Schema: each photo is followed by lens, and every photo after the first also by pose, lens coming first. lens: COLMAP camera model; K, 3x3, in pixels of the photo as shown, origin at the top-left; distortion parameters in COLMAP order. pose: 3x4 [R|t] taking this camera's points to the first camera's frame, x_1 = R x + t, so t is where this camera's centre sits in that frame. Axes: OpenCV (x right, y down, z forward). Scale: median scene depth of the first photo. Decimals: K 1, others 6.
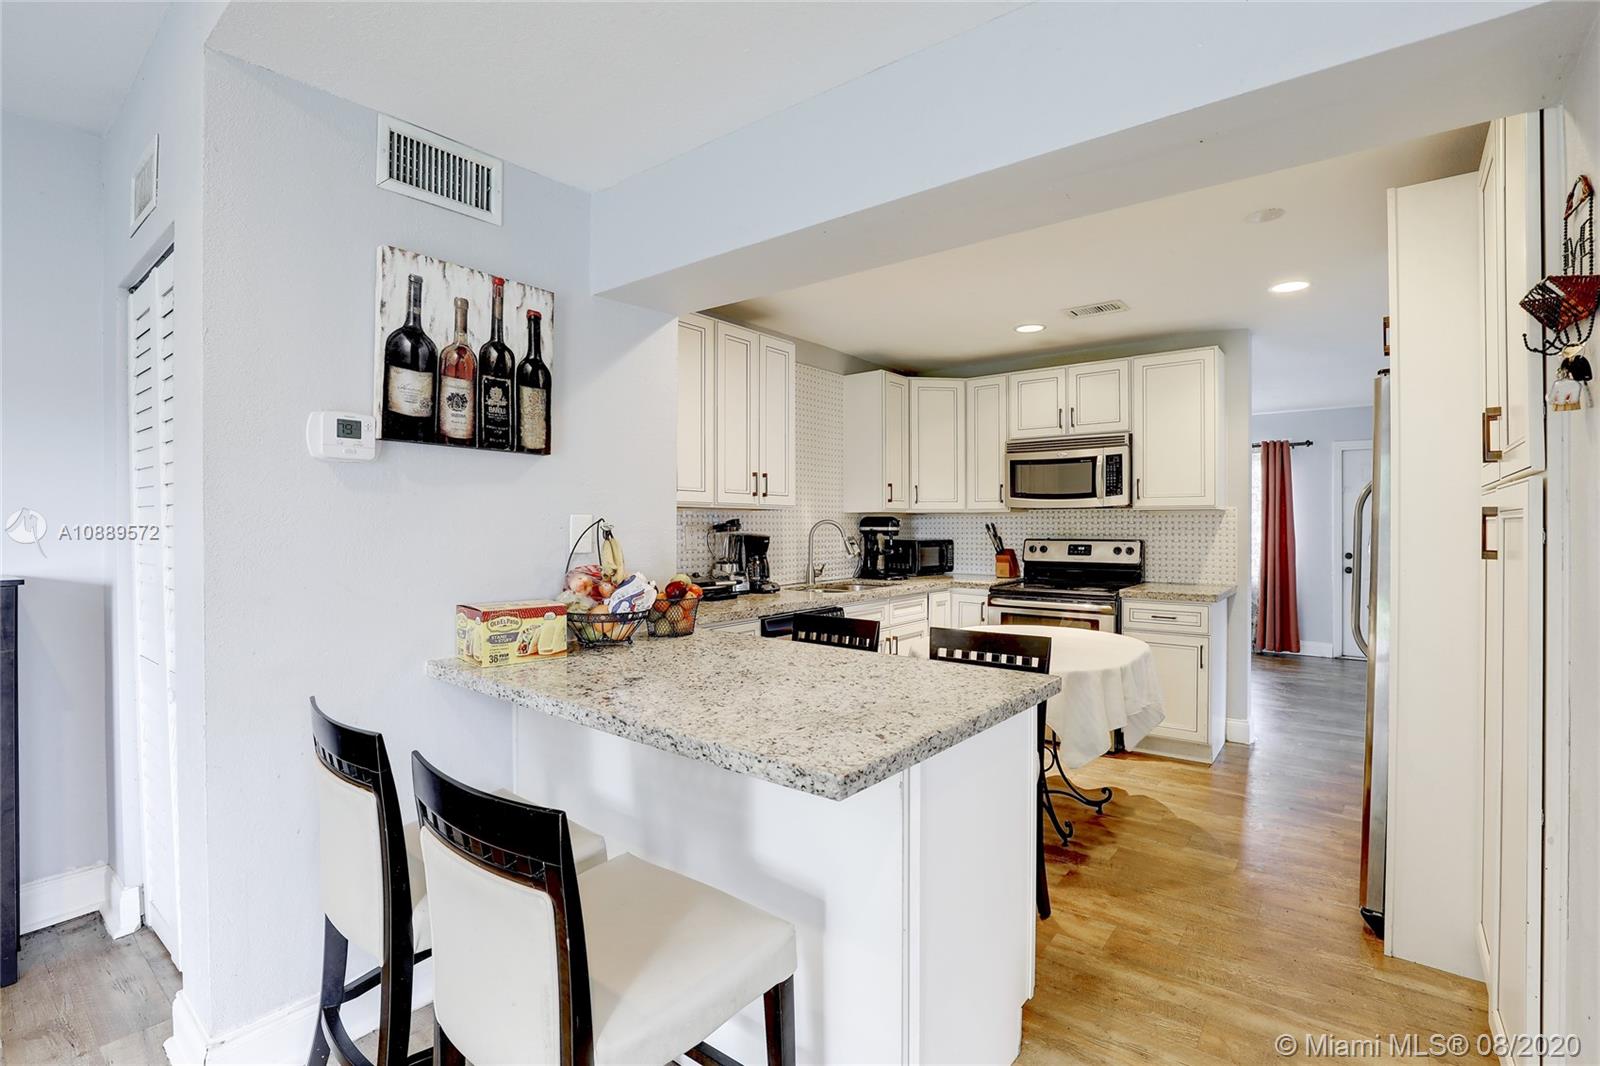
lens RADIAL K [[733.5, 0, 797.3], [0, 733.5, 531.2], [0, 0, 1]] dist [-0.025810, 0.001807]
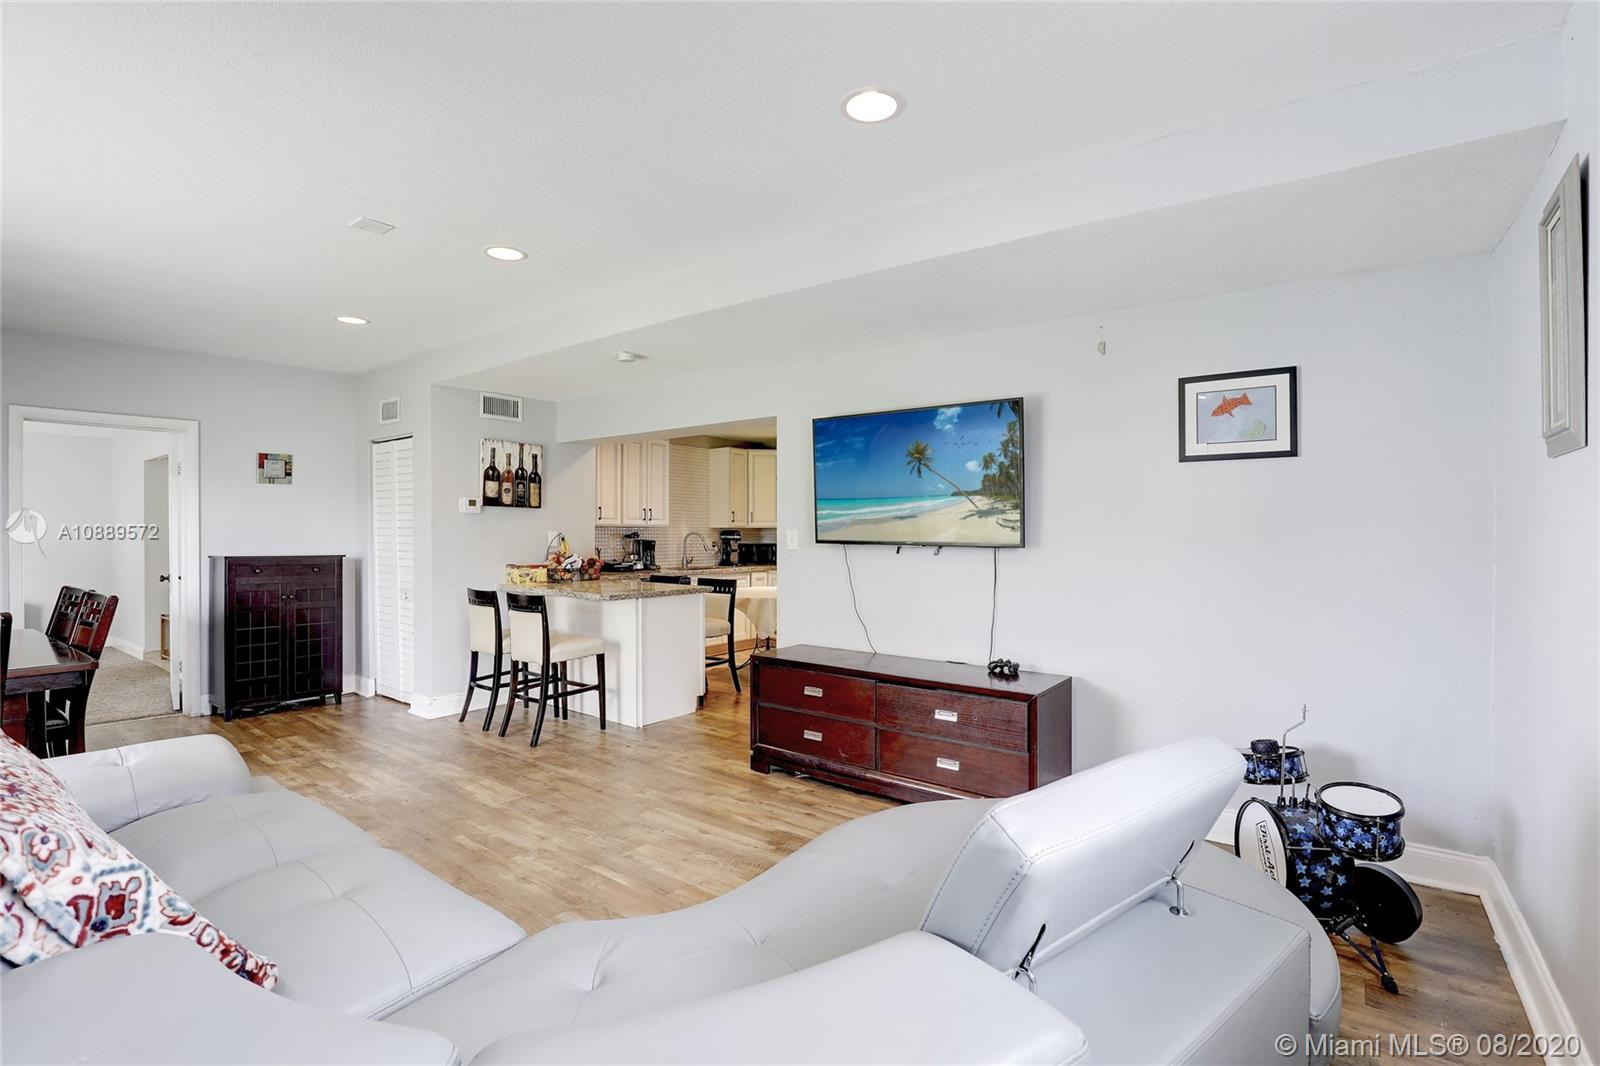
lens RADIAL K [[733.5, 0, 802.0], [0, 733.5, 537.3], [0, 0, 1]] dist [-0.025810, 0.001807]
pose [[0.999779, 0.001901, 0.020956, 0.306017], [-0.001849, 0.999995, -0.002507, 0.001898], [-0.020961, 0.002468, 0.999777, -0.924123]]
